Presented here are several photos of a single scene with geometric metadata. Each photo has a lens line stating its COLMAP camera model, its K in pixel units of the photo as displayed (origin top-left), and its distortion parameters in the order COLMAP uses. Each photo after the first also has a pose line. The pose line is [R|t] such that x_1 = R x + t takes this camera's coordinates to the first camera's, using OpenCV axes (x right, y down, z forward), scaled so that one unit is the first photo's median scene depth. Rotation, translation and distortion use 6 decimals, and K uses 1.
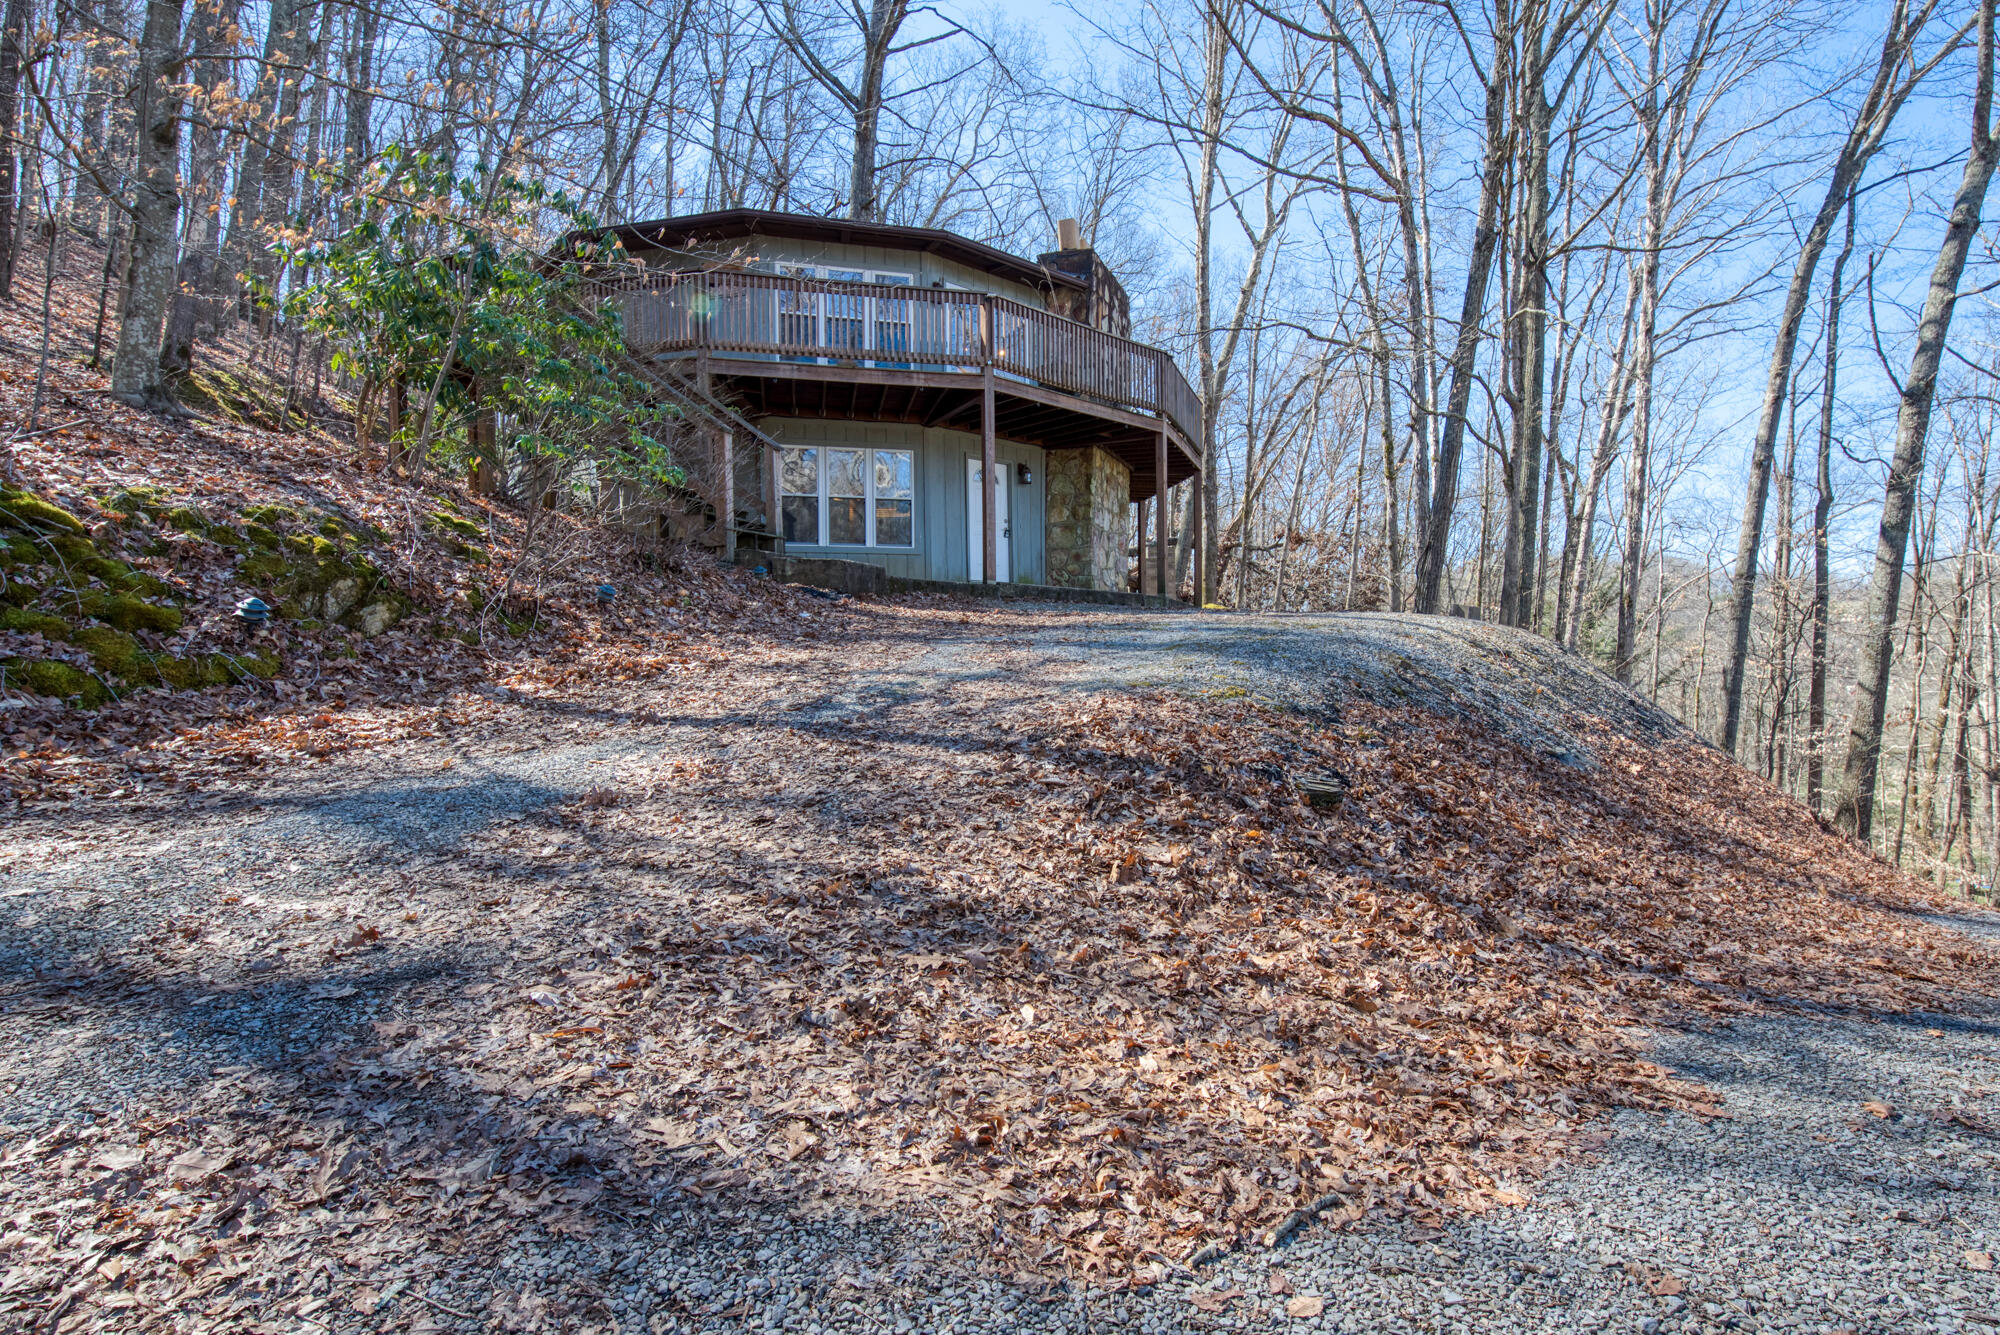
lens RADIAL K [[988.1, 0, 1002.9], [0, 988.1, 657.6], [0, 0, 1]] dist [-0.000604, -0.000897]
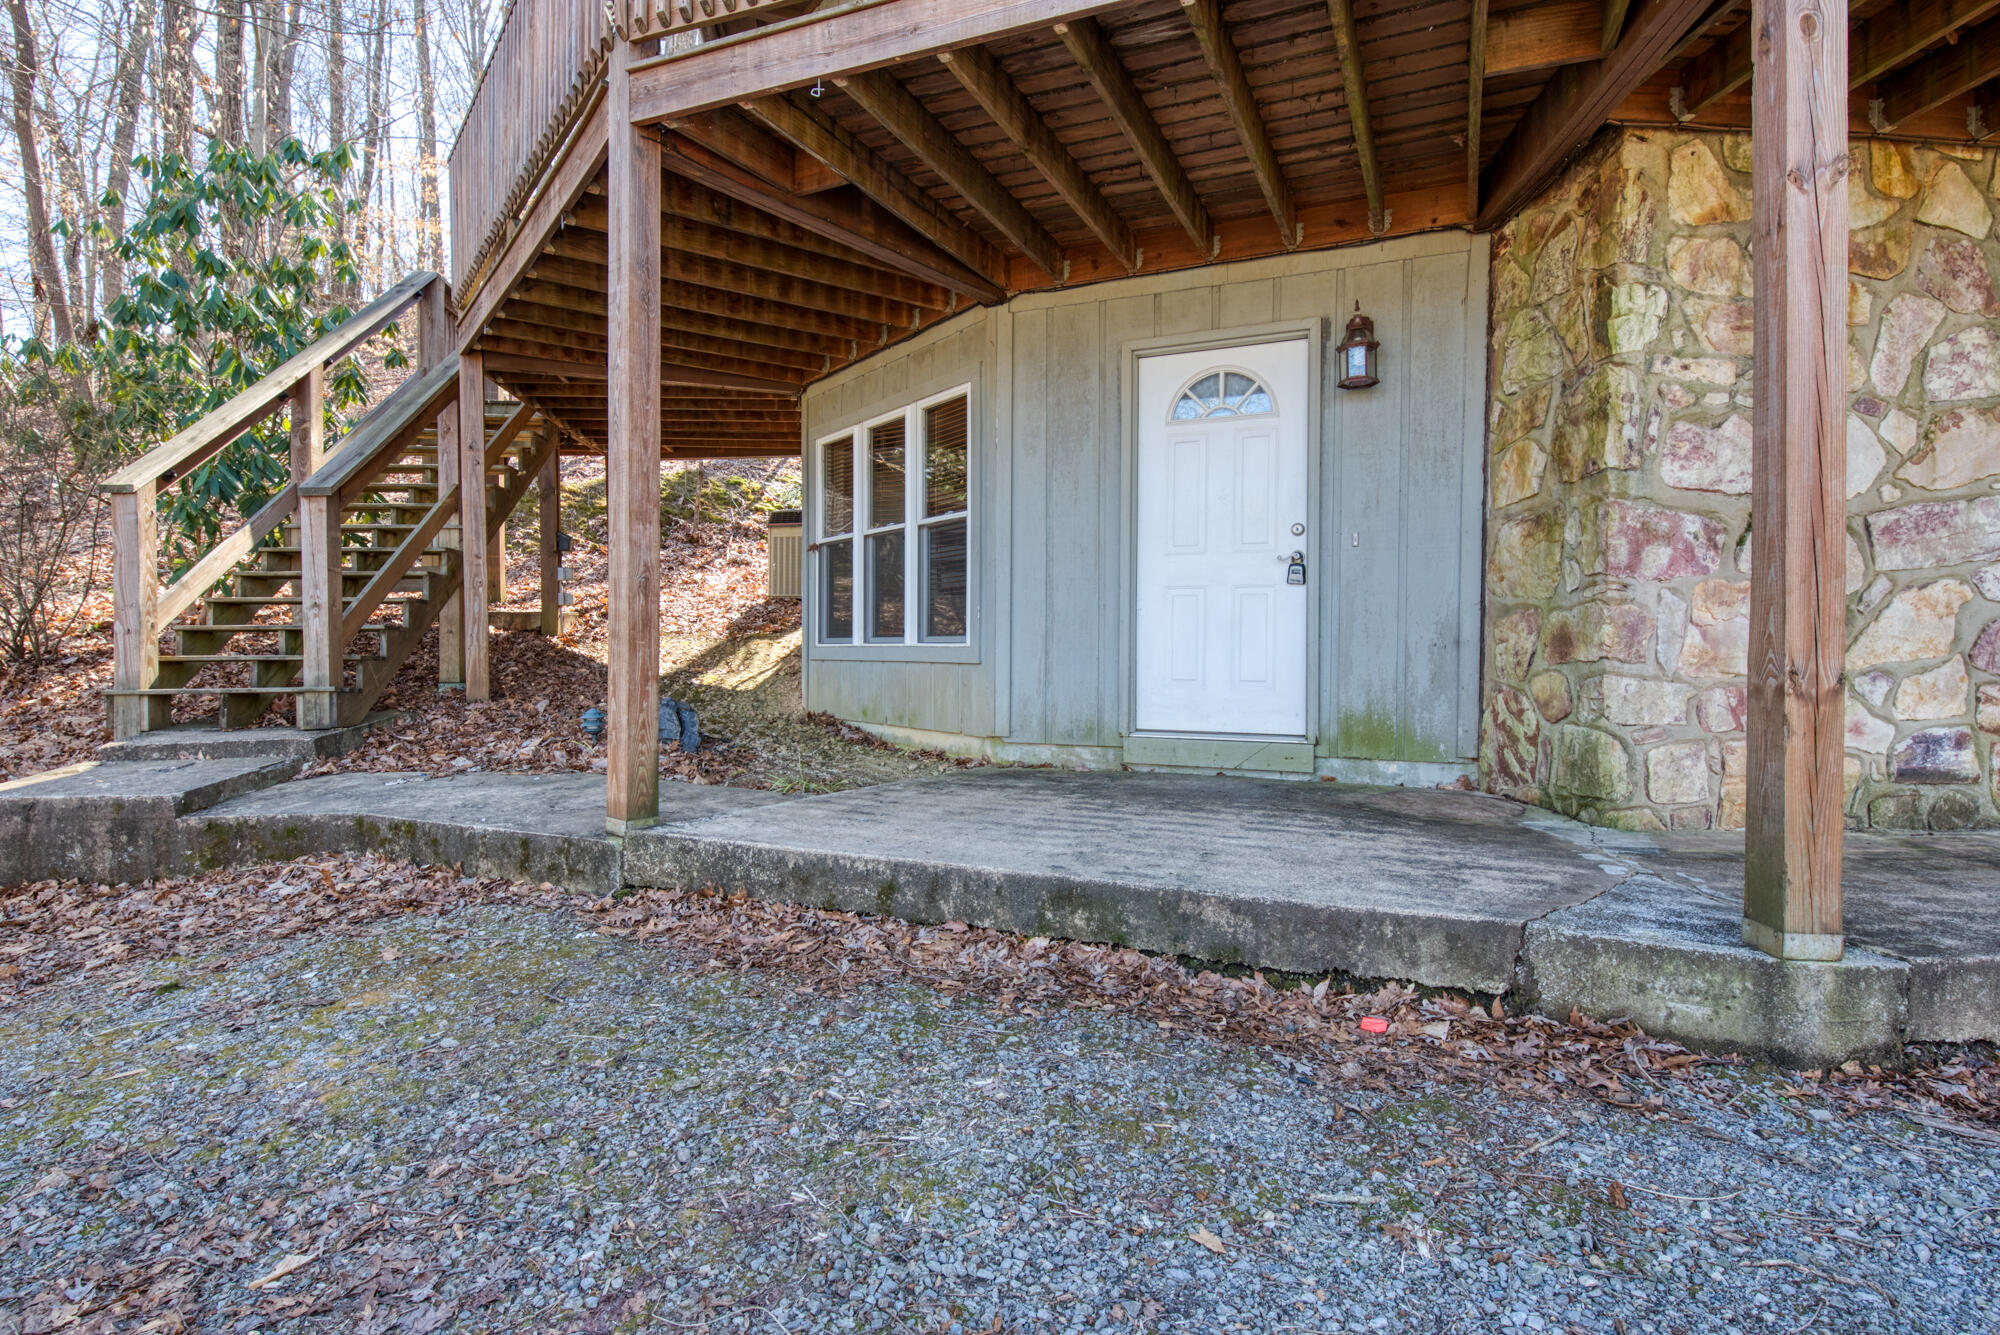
lens RADIAL K [[988.1, 0, 1002.9], [0, 988.1, 657.6], [0, 0, 1]] dist [-0.000604, -0.000897]
pose [[0.449835, 0.005479, -0.893095, 0.169968], [0.001526, 0.999975, 0.006903, -0.076072], [0.893110, -0.004468, 0.449815, 0.587055]]
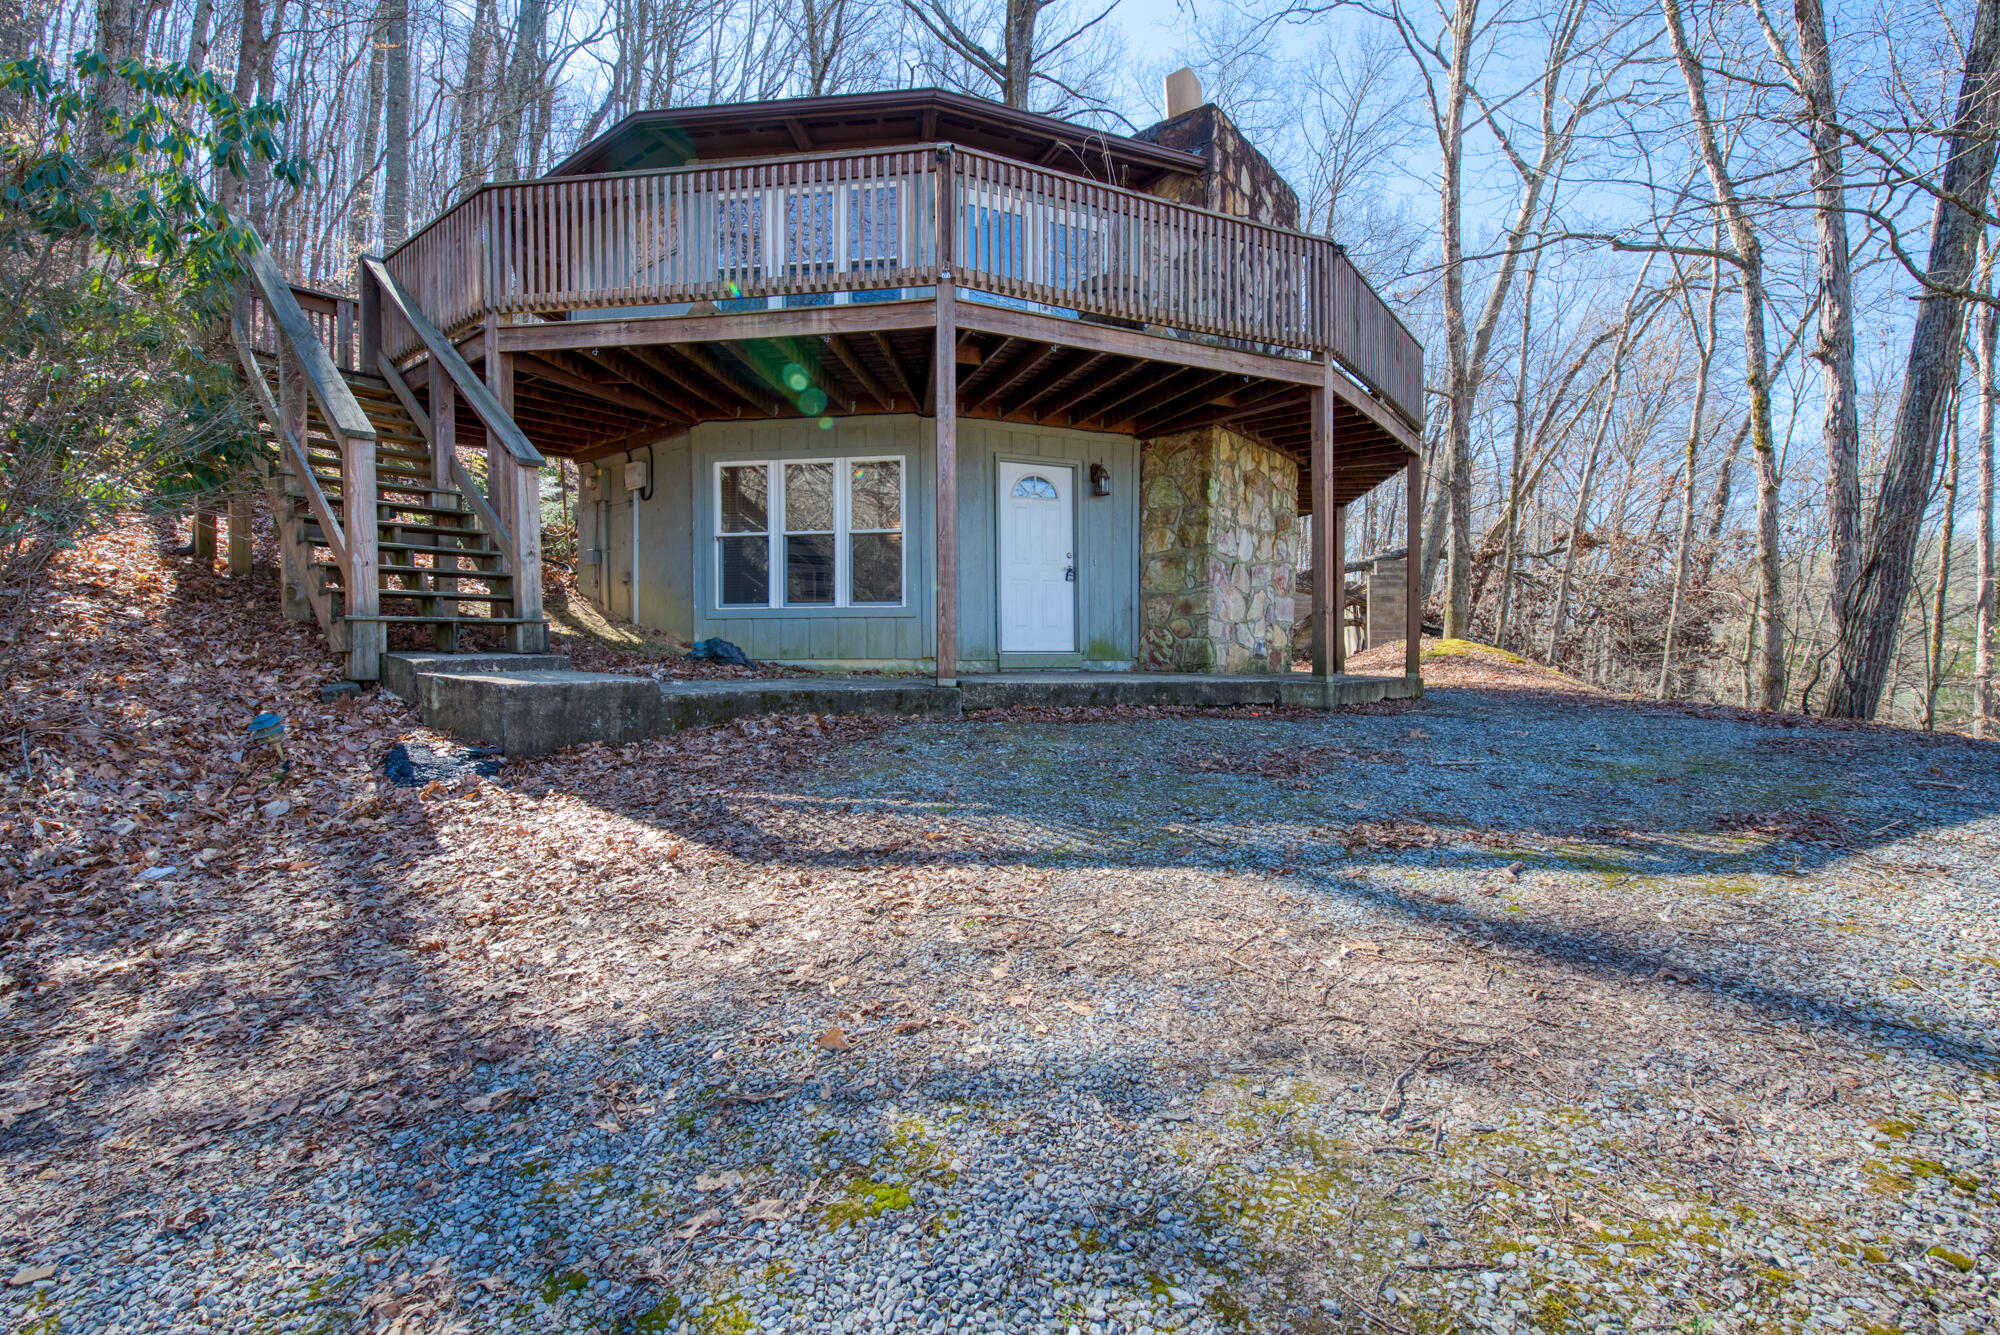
lens RADIAL K [[832.5, 0, 991.3], [0, 832.5, 663.9], [0, 0, 1]] dist [-0.000421, -0.000100]
pose [[0.947758, -0.000160, -0.318990, 0.094843], [0.005122, 0.999879, 0.014715, -0.057041], [0.318949, -0.015580, 0.947644, 0.352816]]
